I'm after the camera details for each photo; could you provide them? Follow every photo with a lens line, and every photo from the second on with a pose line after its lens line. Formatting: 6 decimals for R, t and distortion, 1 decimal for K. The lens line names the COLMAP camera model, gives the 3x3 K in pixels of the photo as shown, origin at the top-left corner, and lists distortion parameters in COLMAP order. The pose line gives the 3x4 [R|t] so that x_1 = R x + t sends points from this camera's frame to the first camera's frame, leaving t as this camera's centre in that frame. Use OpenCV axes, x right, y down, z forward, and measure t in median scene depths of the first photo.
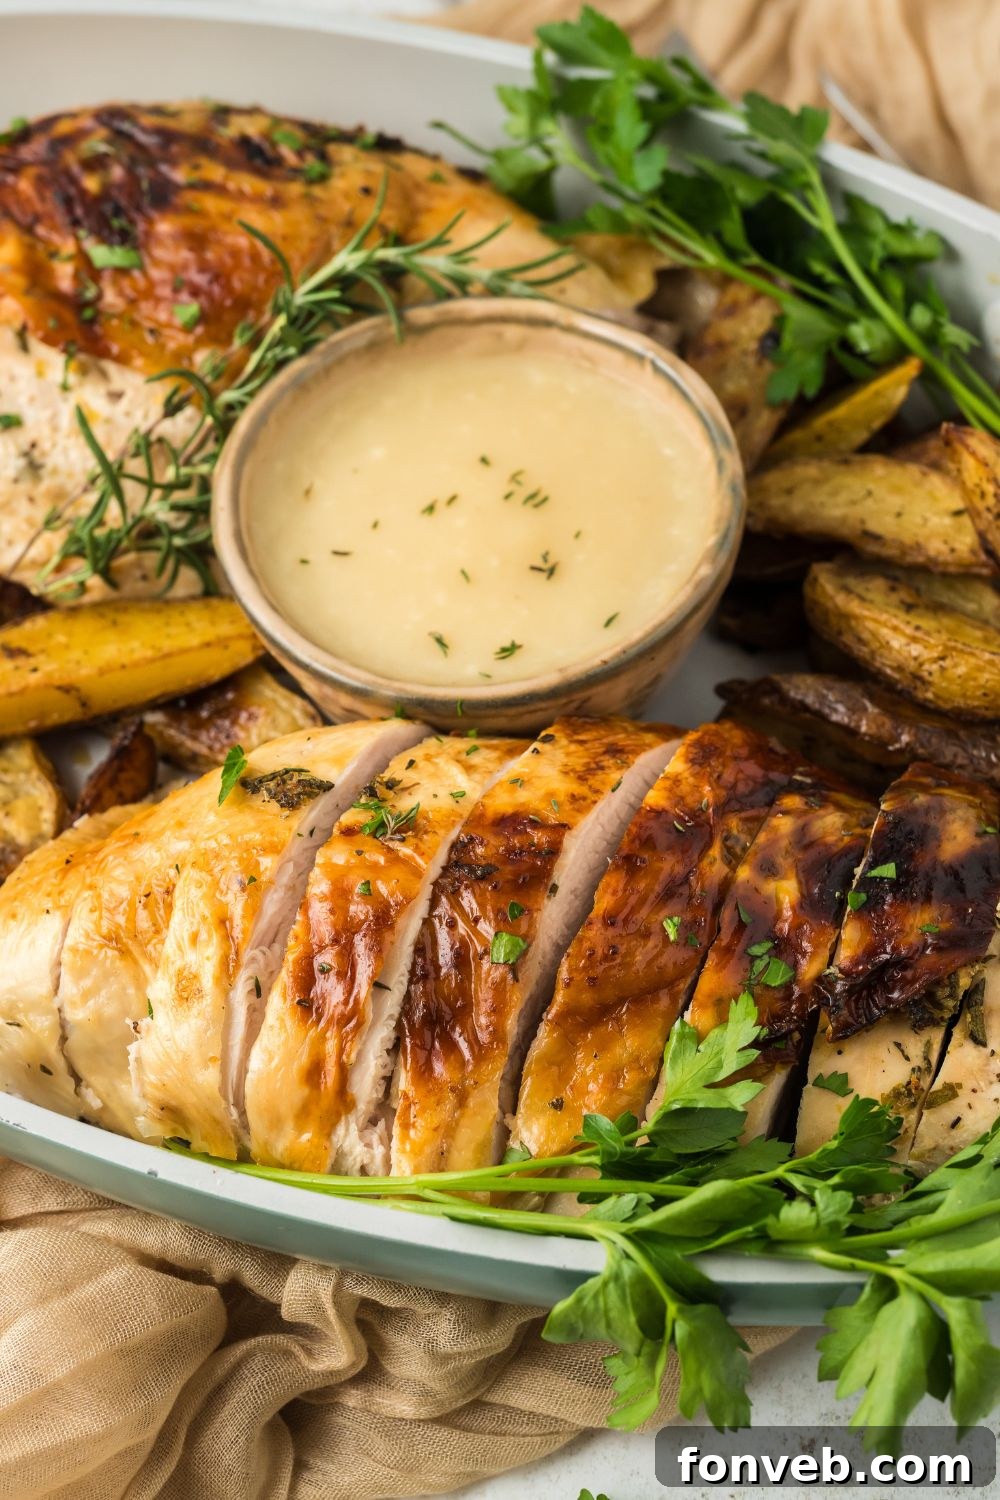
lens RADIAL K [[3236.8, 0, 476.6], [0, 3236.8, 776.3], [0, 0, 1]] dist [-0.012167, 0.000000]
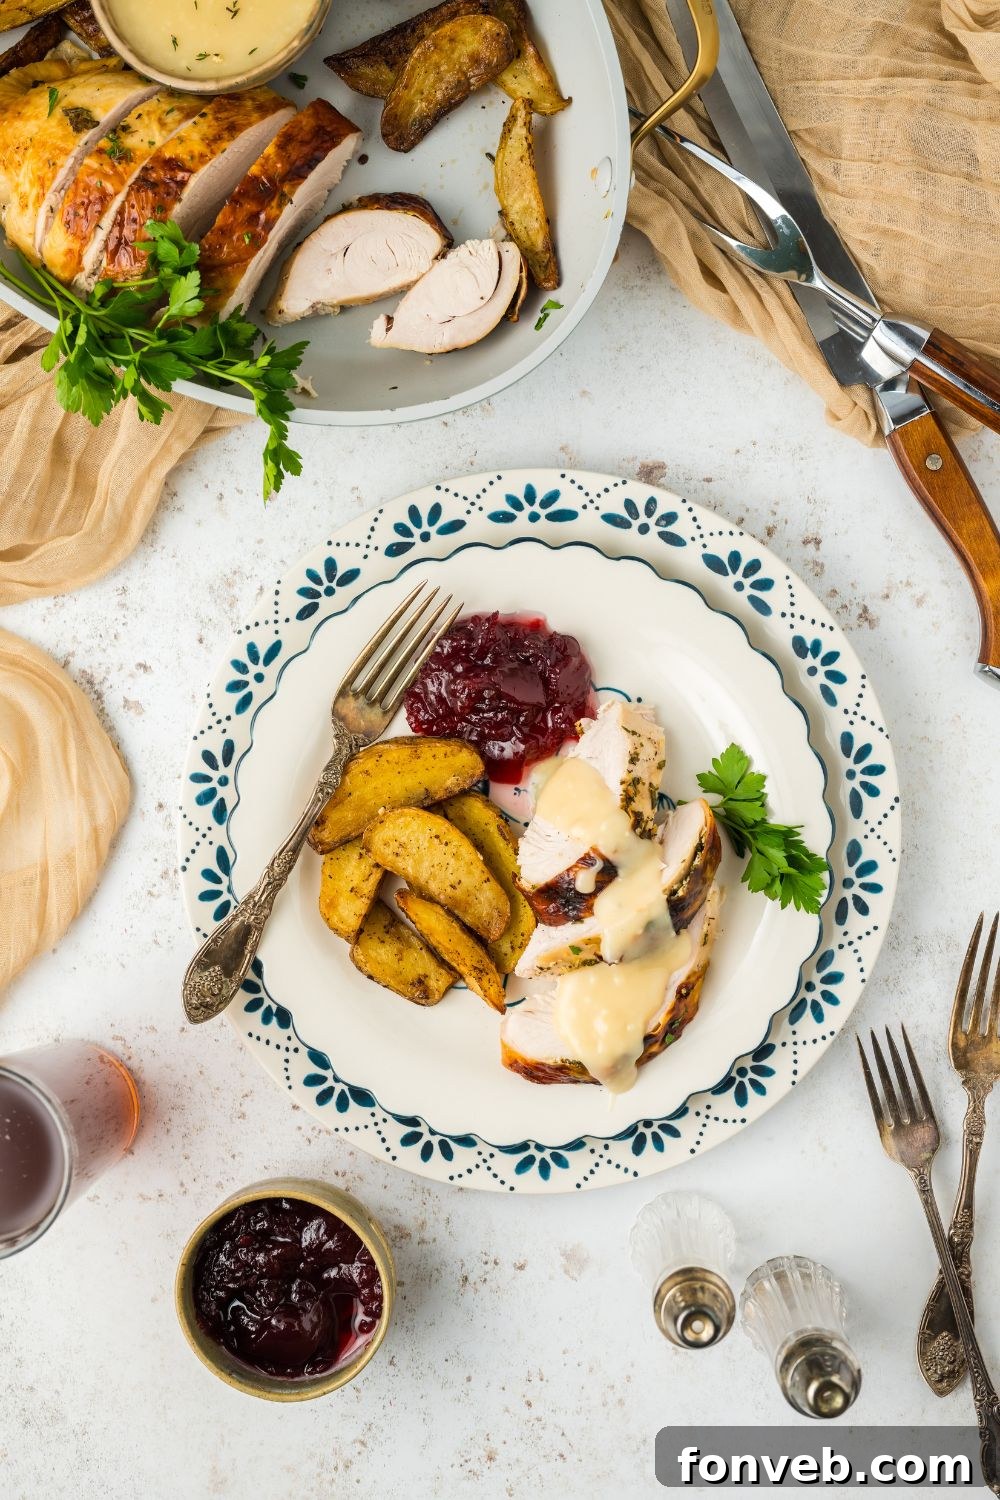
lens RADIAL K [[2150.2, 0, 492.0], [0, 2150.2, 736.7], [0, 0, 1]] dist [-0.011215, 0.000000]
pose [[0.966957, 0.254761, 0.009553, 0.318253], [-0.204508, 0.752754, 0.625730, -0.674904], [0.152221, -0.607007, 0.779981, -0.400506]]
